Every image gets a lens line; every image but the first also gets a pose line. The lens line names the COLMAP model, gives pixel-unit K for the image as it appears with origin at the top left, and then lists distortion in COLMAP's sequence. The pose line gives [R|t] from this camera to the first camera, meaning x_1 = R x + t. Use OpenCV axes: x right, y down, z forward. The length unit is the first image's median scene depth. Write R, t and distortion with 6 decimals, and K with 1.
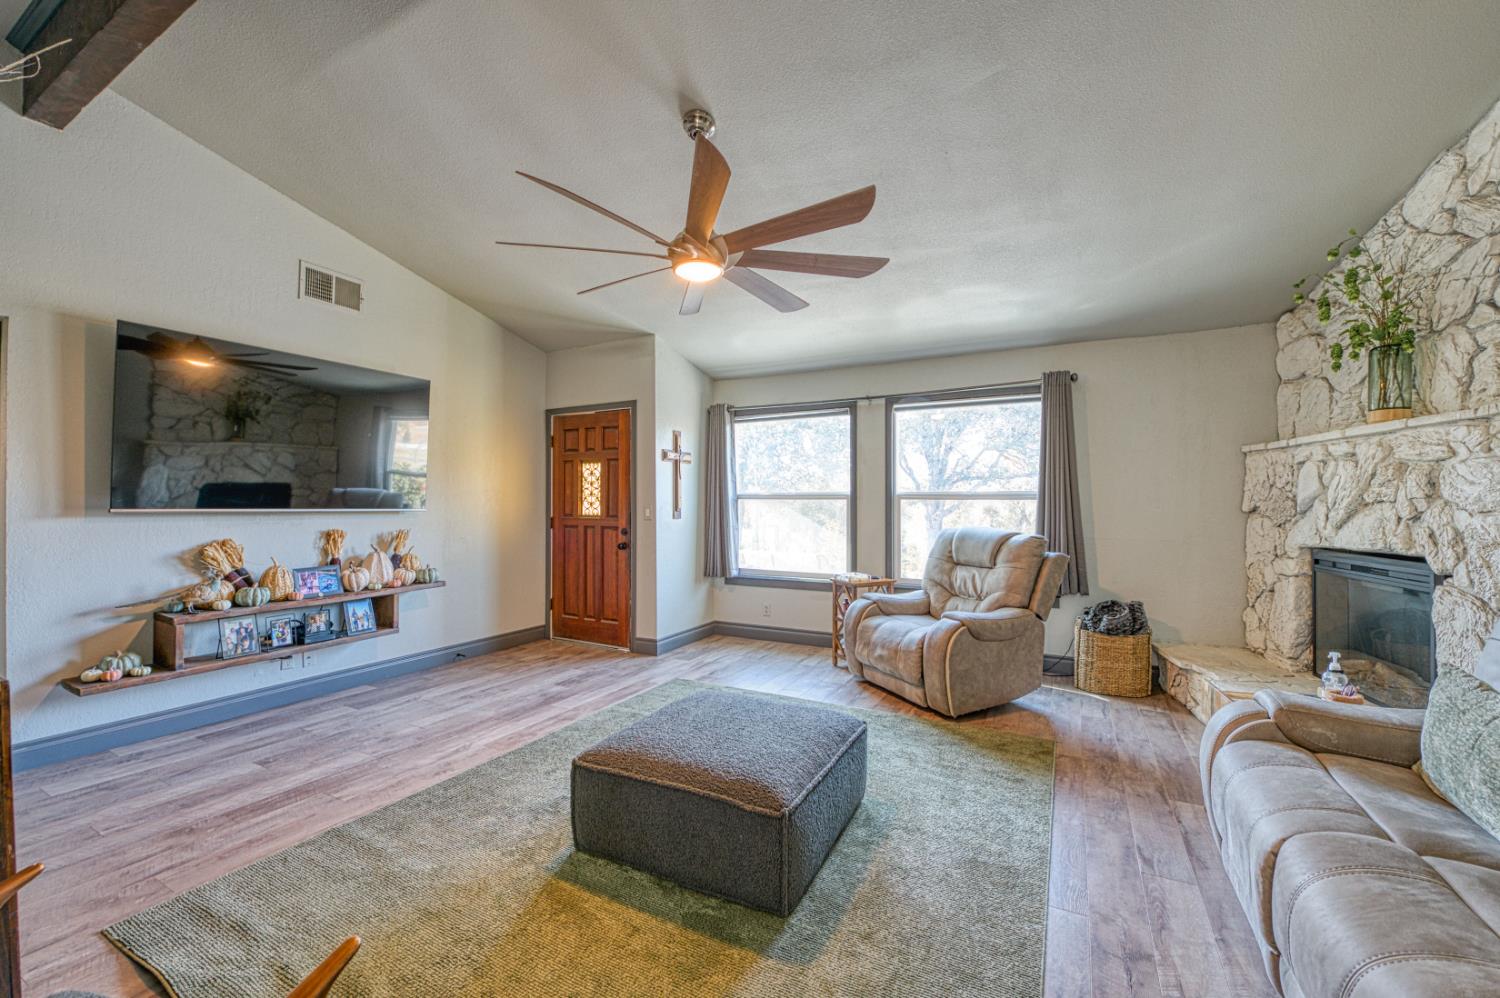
lens RADIAL K [[593.0, 0, 752.5], [0, 593.0, 502.3], [0, 0, 1]] dist [-0.026307, -0.000353]
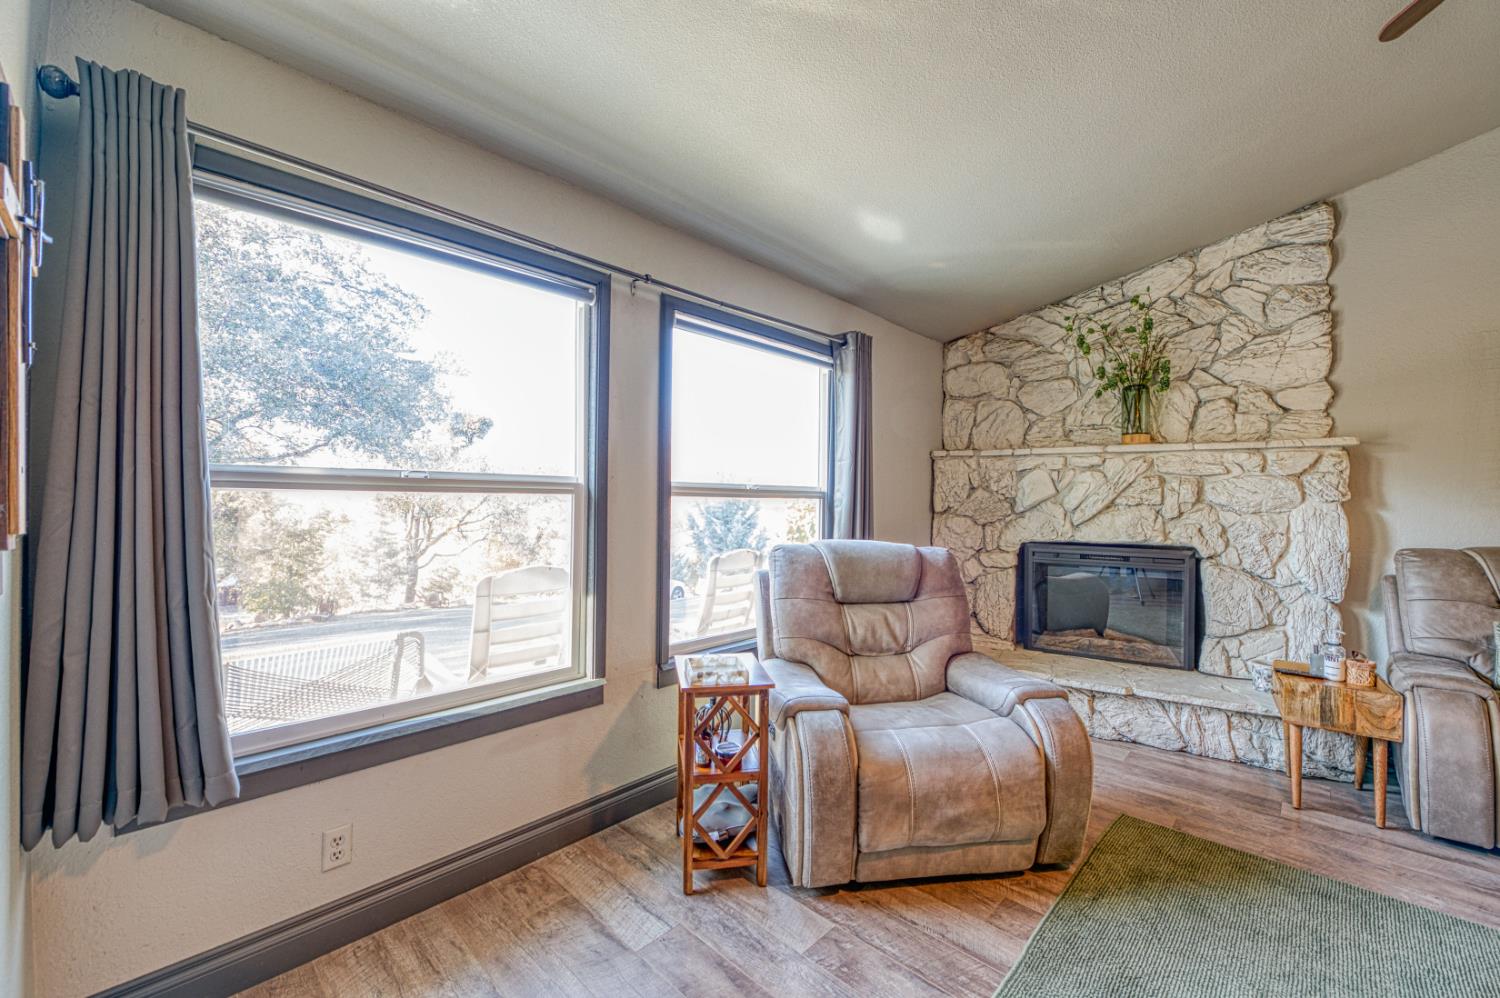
lens RADIAL K [[591.6, 0, 751.1], [0, 591.6, 498.4], [0, 0, 1]] dist [-0.012295, -0.000662]
pose [[0.283145, 0.008077, 0.959043, -0.331451], [-0.009814, 0.999937, -0.005524, 0.000467], [-0.959027, -0.007848, 0.283207, 1.134218]]
